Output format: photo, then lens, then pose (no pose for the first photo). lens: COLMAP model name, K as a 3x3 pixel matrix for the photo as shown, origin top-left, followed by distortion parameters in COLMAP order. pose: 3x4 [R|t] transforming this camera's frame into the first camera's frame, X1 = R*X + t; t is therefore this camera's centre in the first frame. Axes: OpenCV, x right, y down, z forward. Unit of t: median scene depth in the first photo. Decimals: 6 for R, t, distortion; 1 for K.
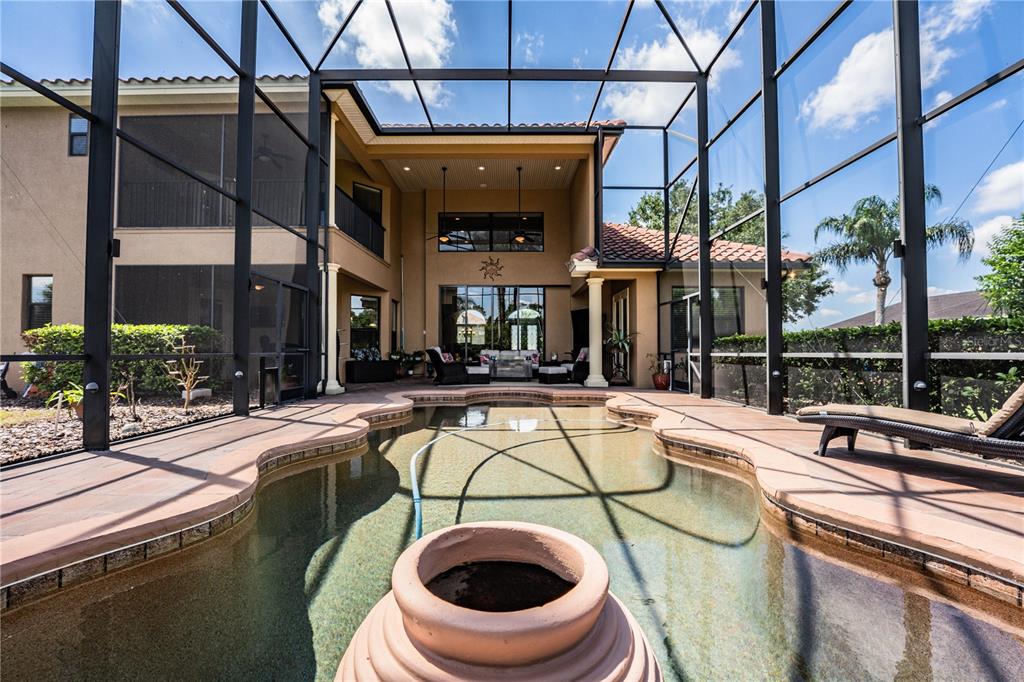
lens RADIAL K [[416.3, 0, 512.0], [0, 416.3, 341.0], [0, 0, 1]] dist [-0.026584, 0.000078]
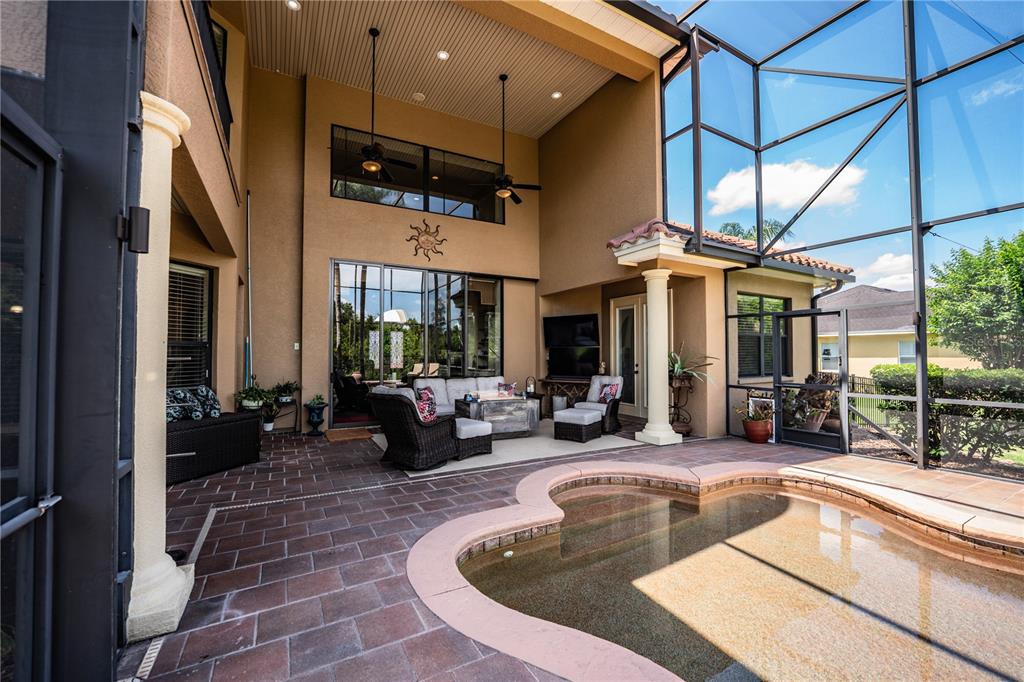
lens RADIAL K [[417.7, 0, 512.3], [0, 417.7, 342.8], [0, 0, 1]] dist [-0.021125, 0.000479]
pose [[0.875681, 0.014014, 0.482686, -0.302844], [-0.012069, 0.999902, -0.007135, -0.033552], [-0.482738, 0.000422, 0.875764, 0.560464]]
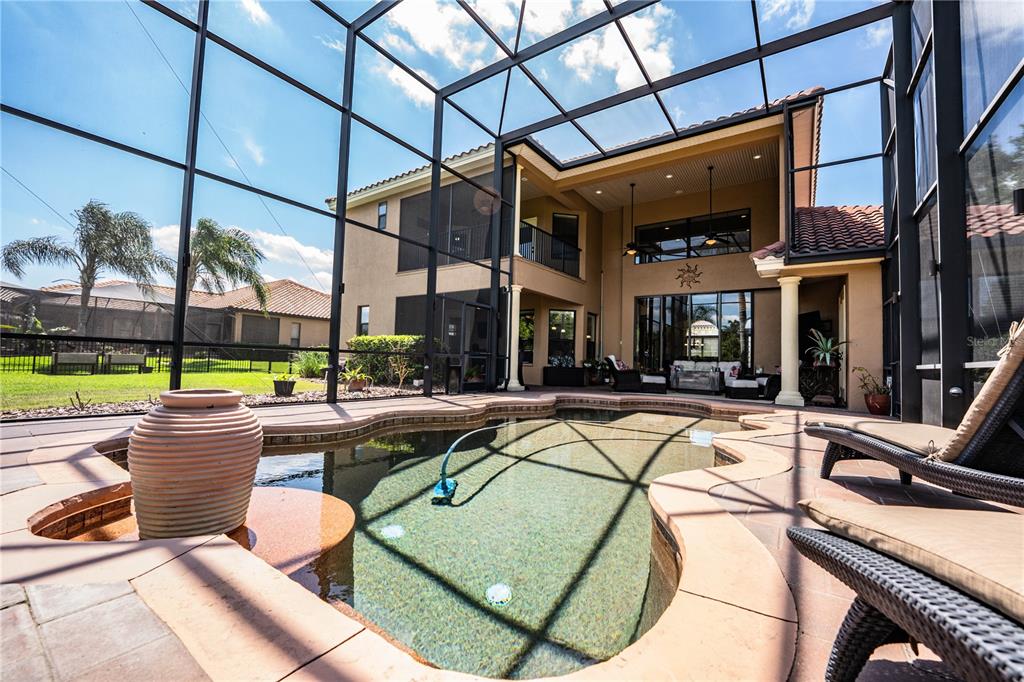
lens RADIAL K [[417.7, 0, 512.3], [0, 417.7, 342.8], [0, 0, 1]] dist [-0.021125, 0.000479]
pose [[0.816787, -0.000860, -0.576938, 0.229387], [-0.015431, 0.999609, -0.023335, 0.011149], [0.576732, 0.027963, 0.816455, -0.016779]]
